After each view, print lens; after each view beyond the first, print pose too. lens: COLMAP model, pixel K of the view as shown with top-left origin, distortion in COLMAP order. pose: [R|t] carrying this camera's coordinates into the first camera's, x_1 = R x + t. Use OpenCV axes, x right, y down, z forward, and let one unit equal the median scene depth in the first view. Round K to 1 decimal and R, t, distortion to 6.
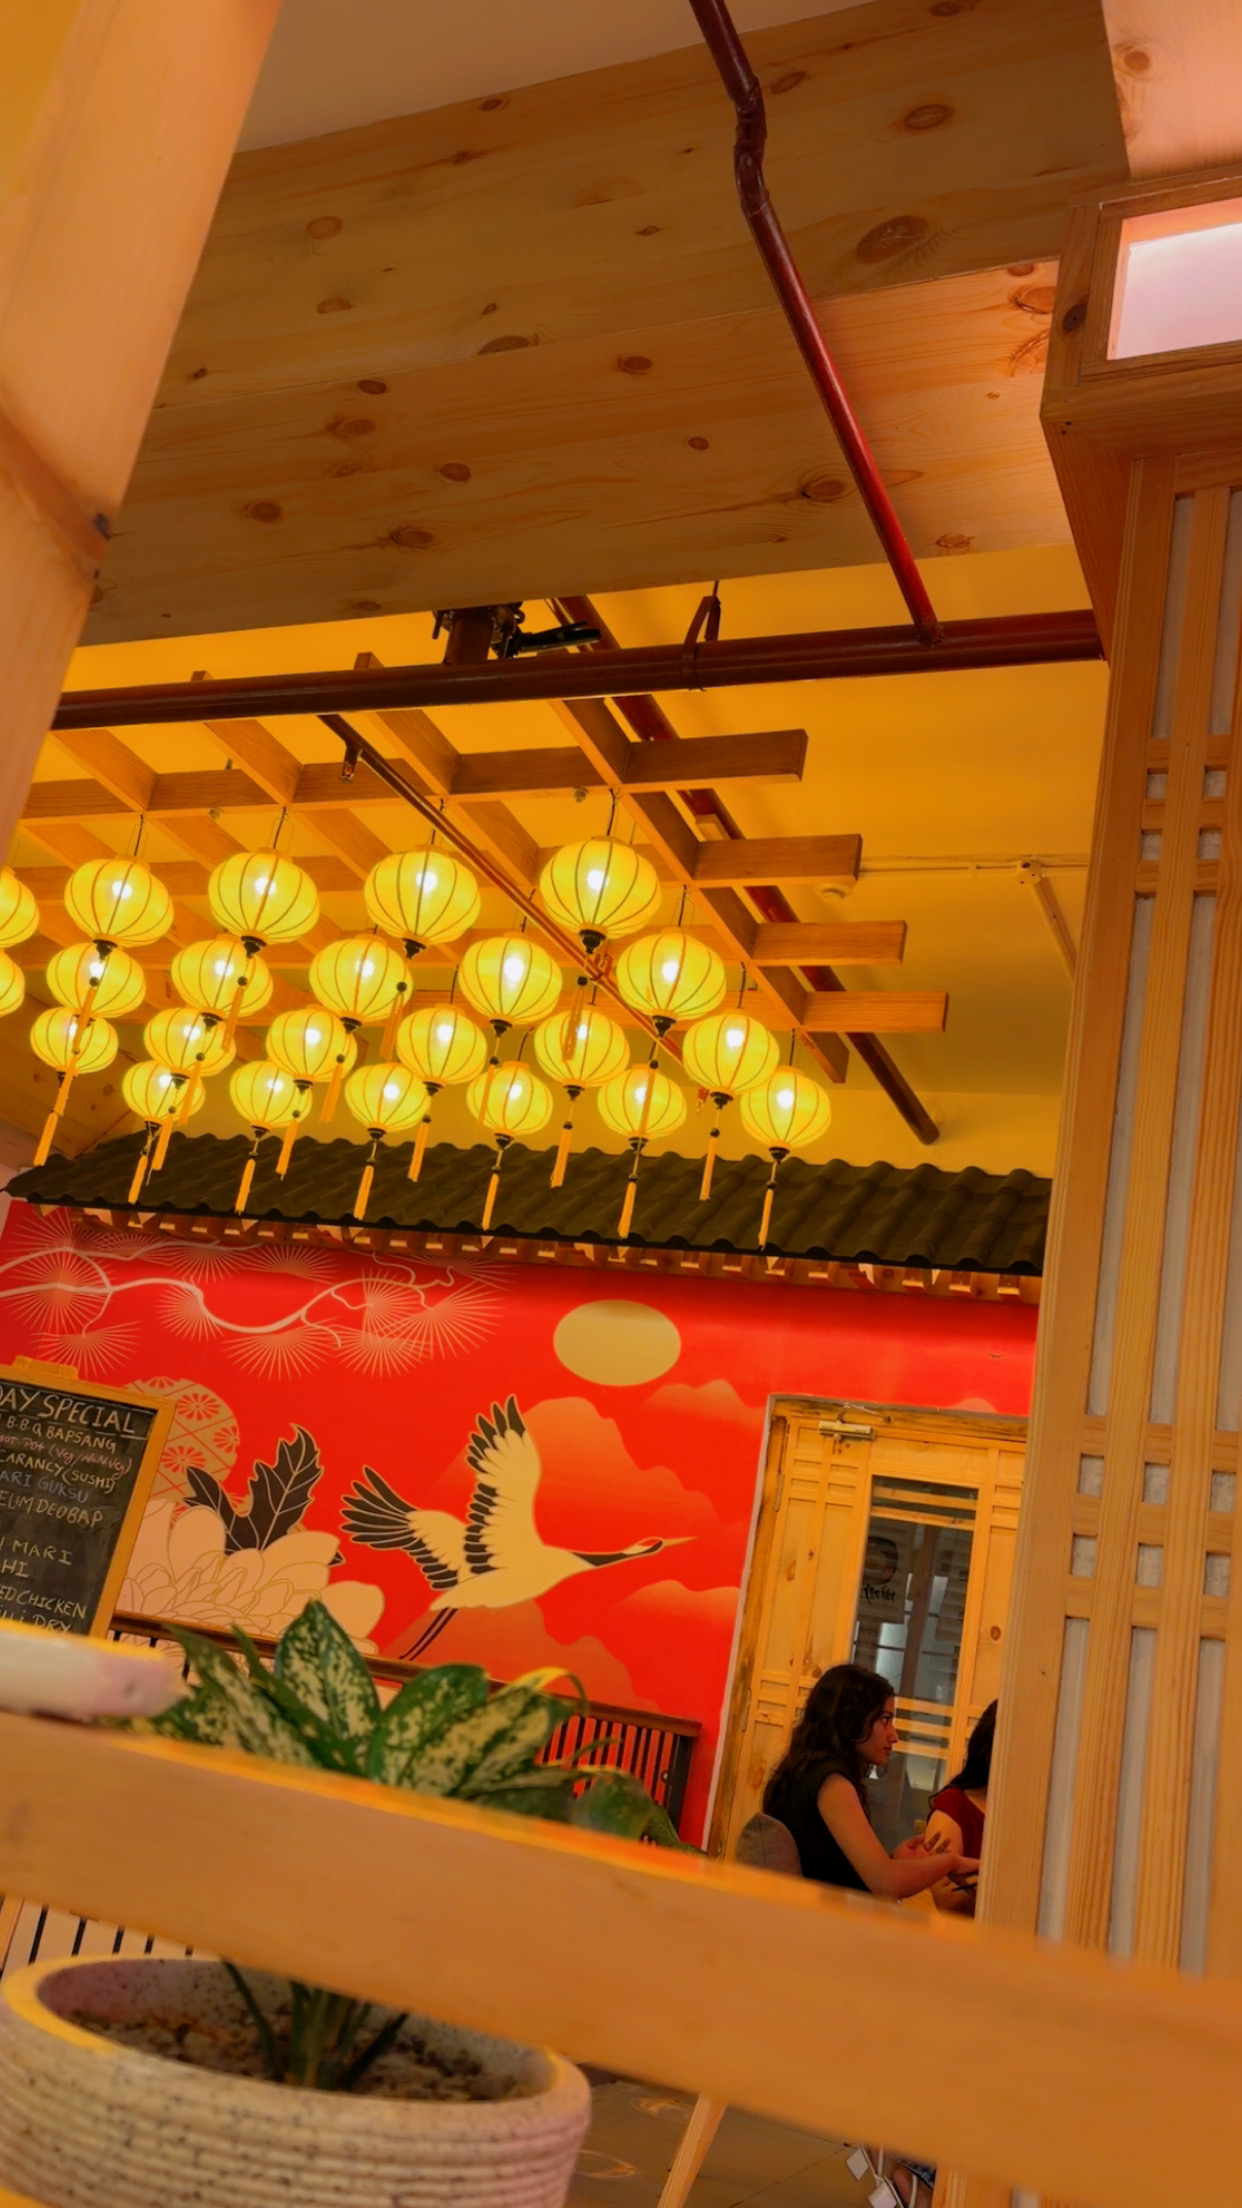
lens RADIAL K [[1729.5, 0, 624.1], [0, 1729.5, 1097.1], [0, 0, 1]] dist [0.017326, -0.014046]
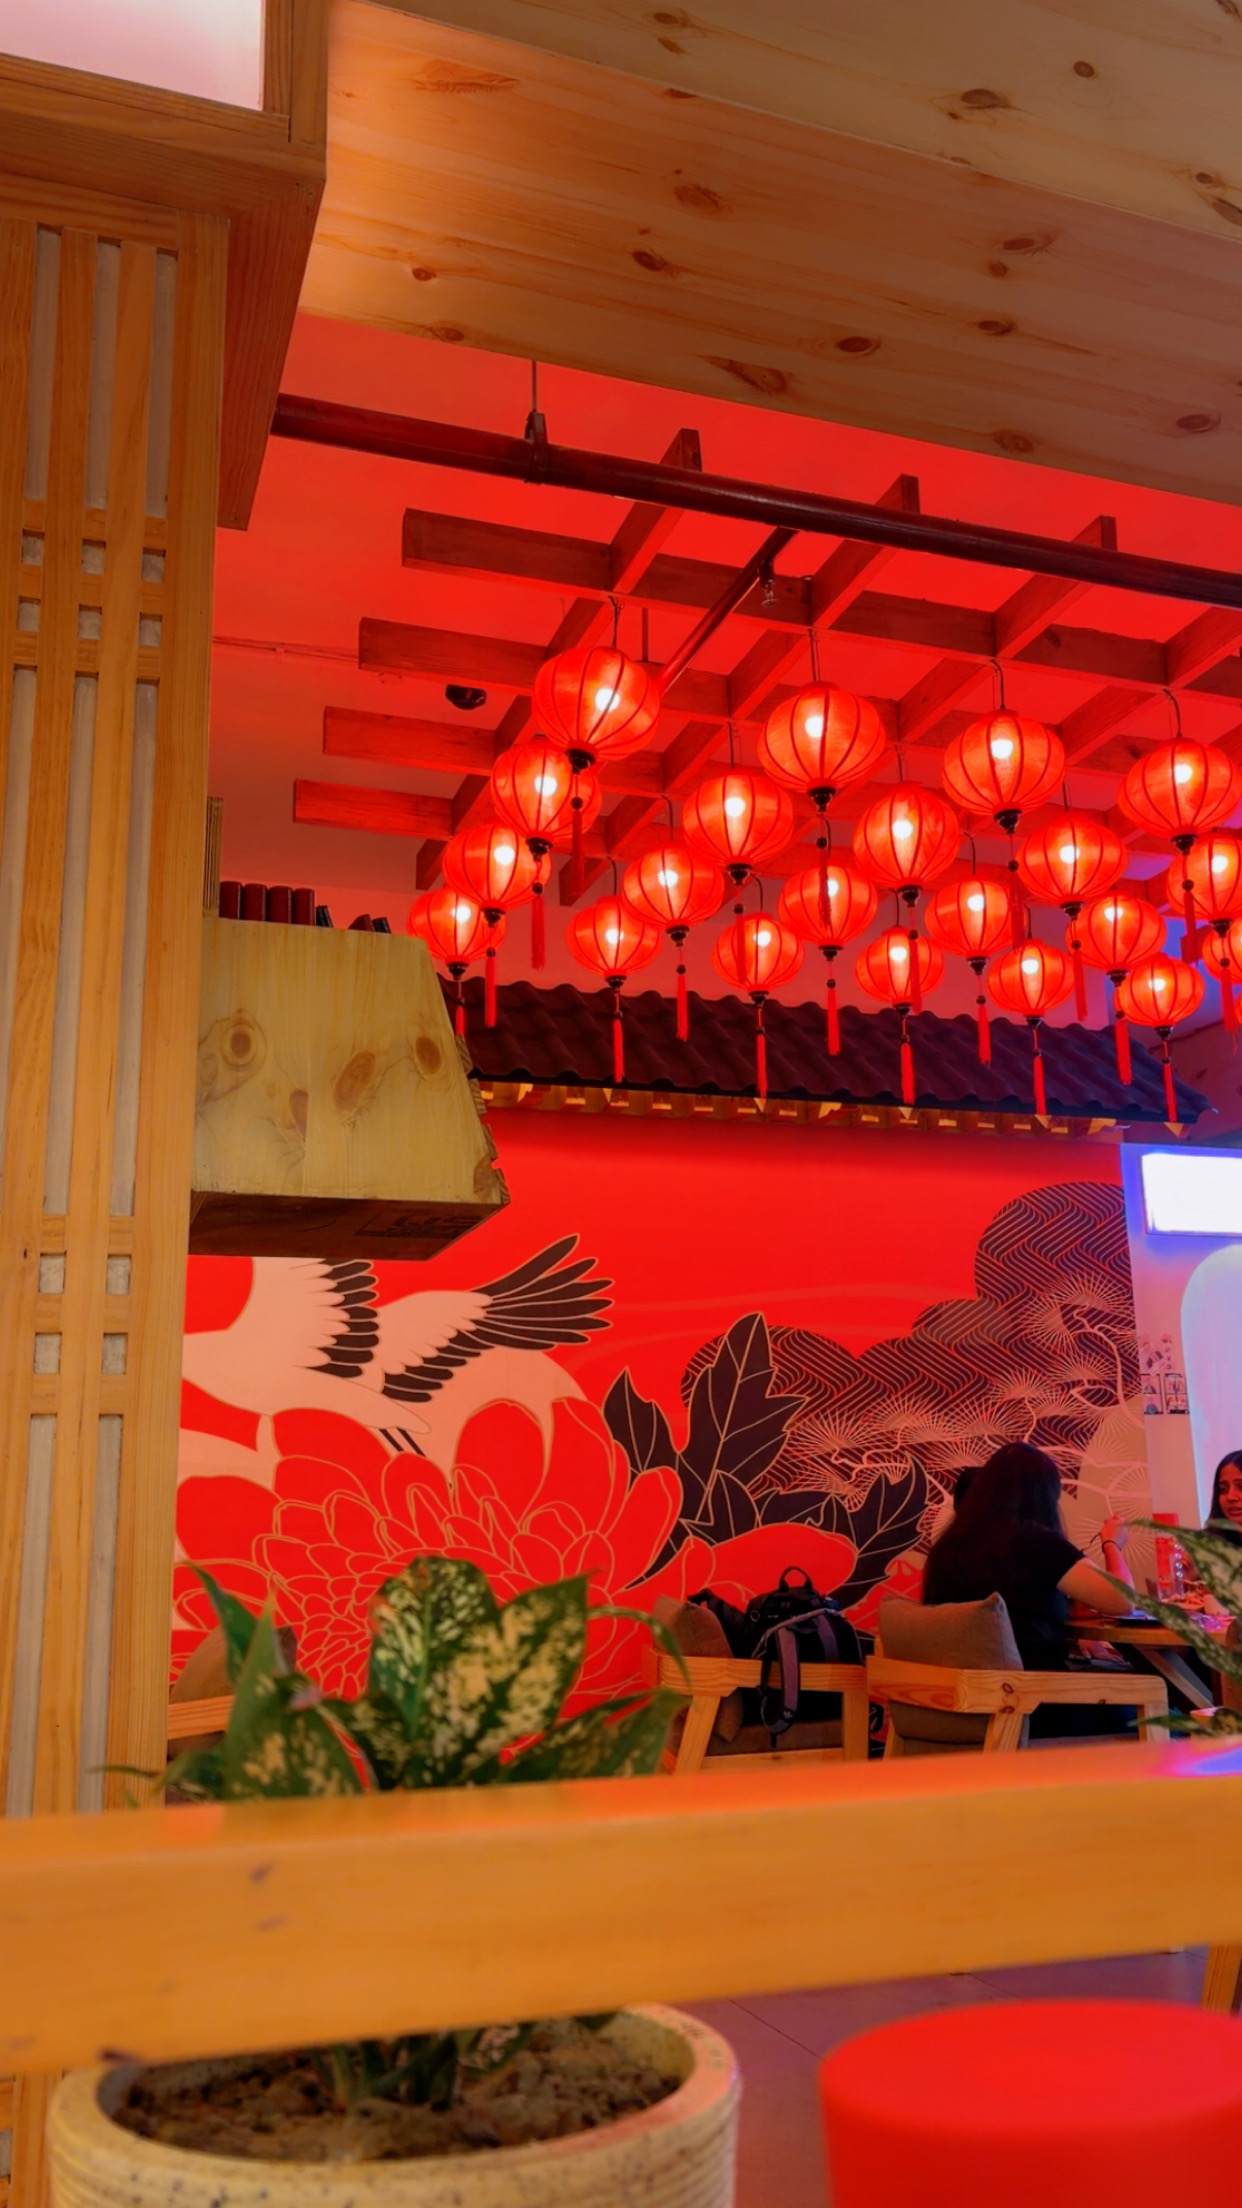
lens RADIAL K [[1729.5, 0, 624.1], [0, 1729.5, 1097.1], [0, 0, 1]] dist [0.017326, -0.014046]
pose [[0.747661, -0.030054, 0.663401, -0.758800], [-0.062106, 0.991433, 0.114909, -0.023699], [-0.661170, -0.127114, 0.739389, 0.349132]]
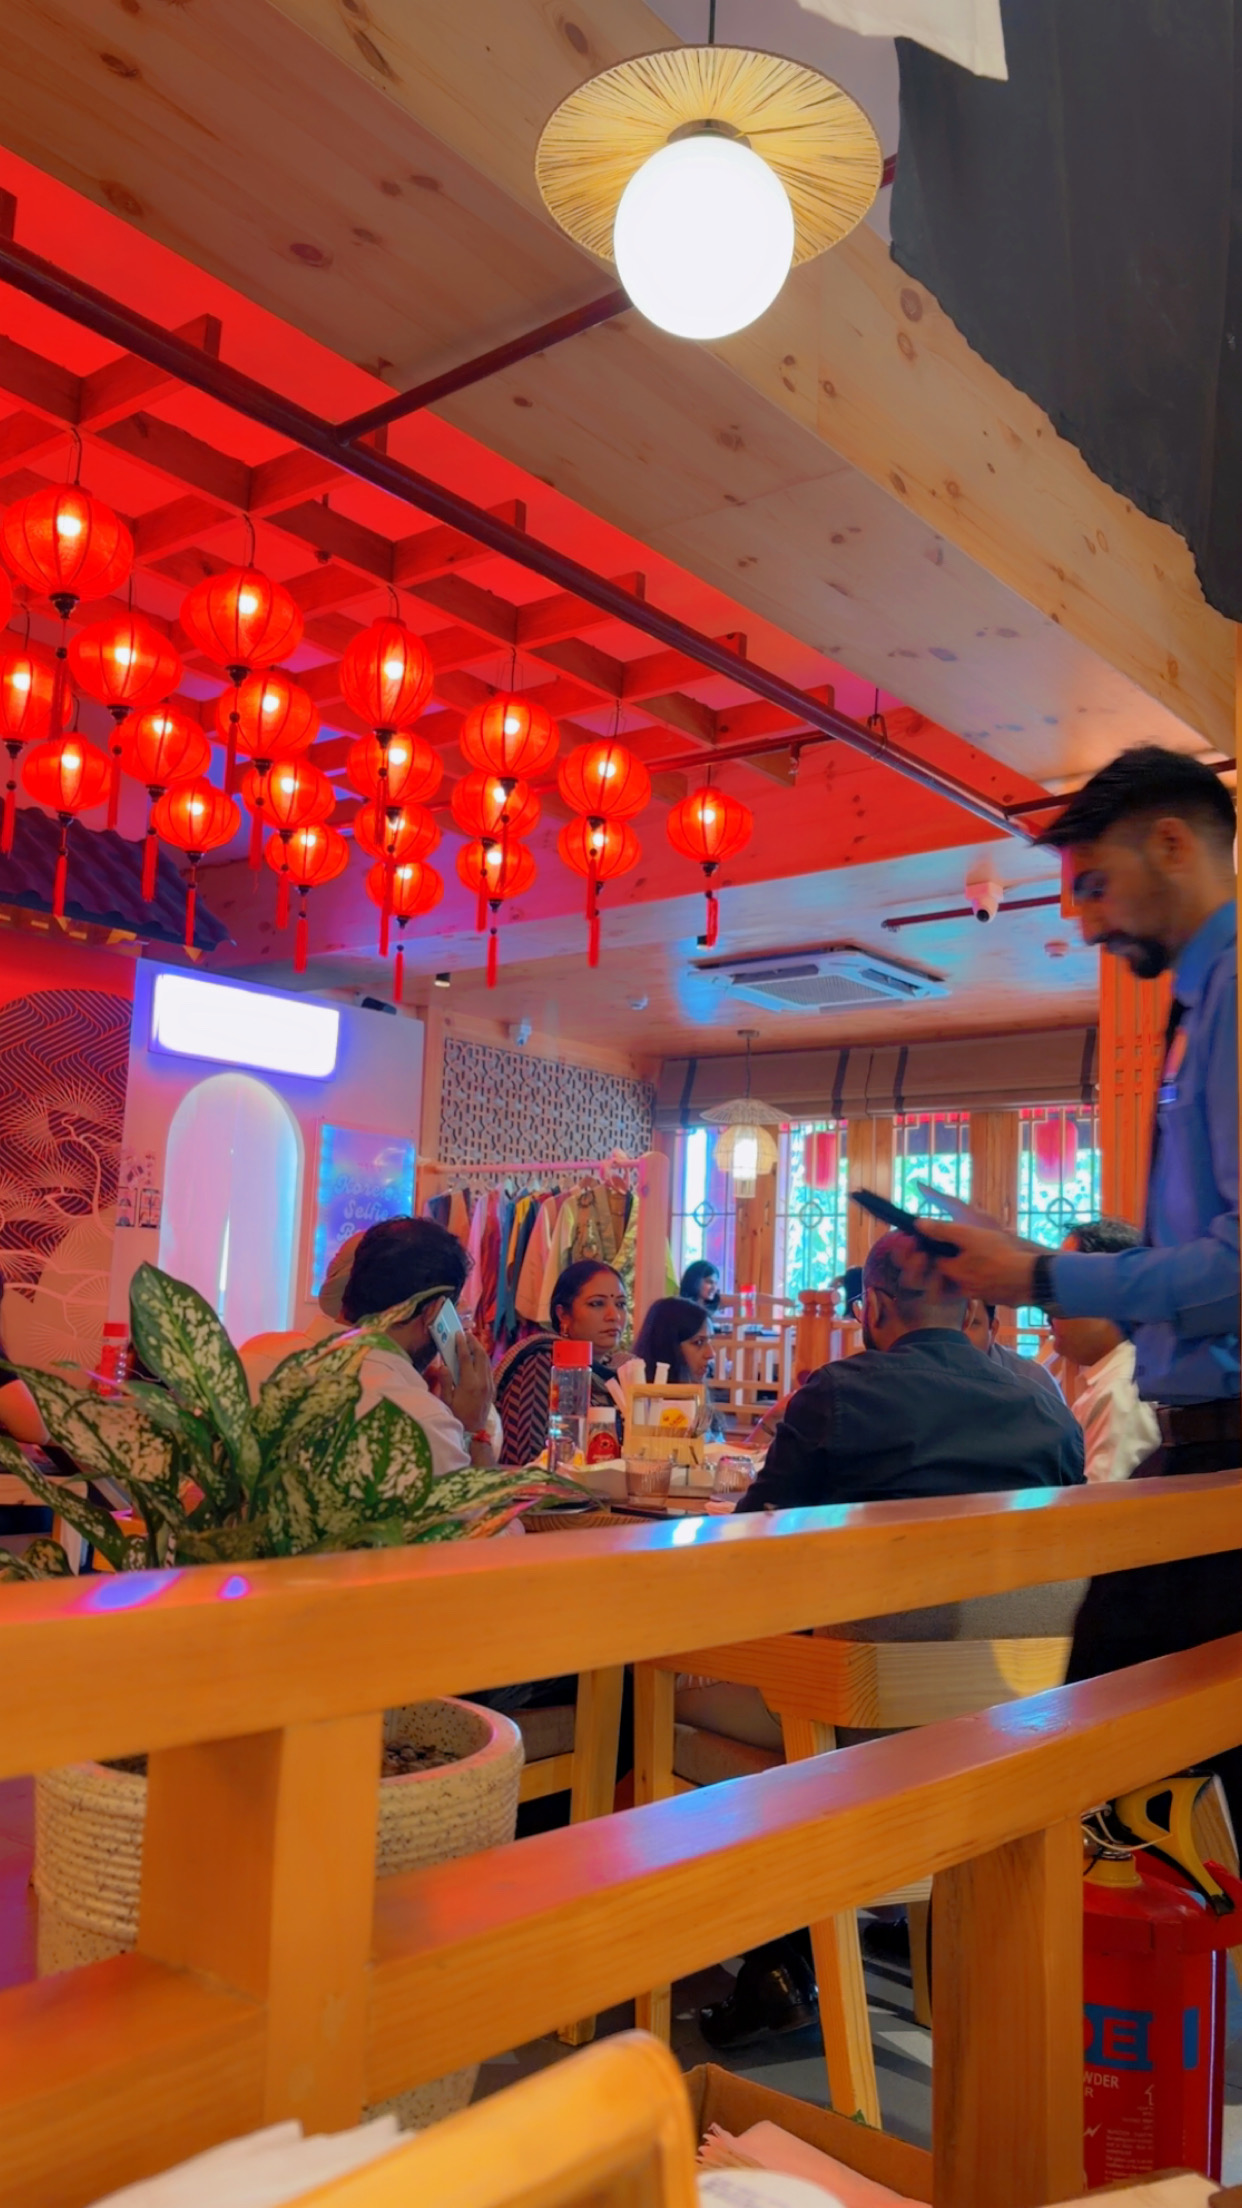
lens RADIAL K [[1729.5, 0, 624.1], [0, 1729.5, 1097.1], [0, 0, 1]] dist [0.017326, -0.014046]
pose [[0.280359, -0.037876, 0.959148, -0.906055], [-0.283035, 0.951534, 0.120307, -0.028912], [-0.917219, -0.305202, 0.256051, 0.408294]]
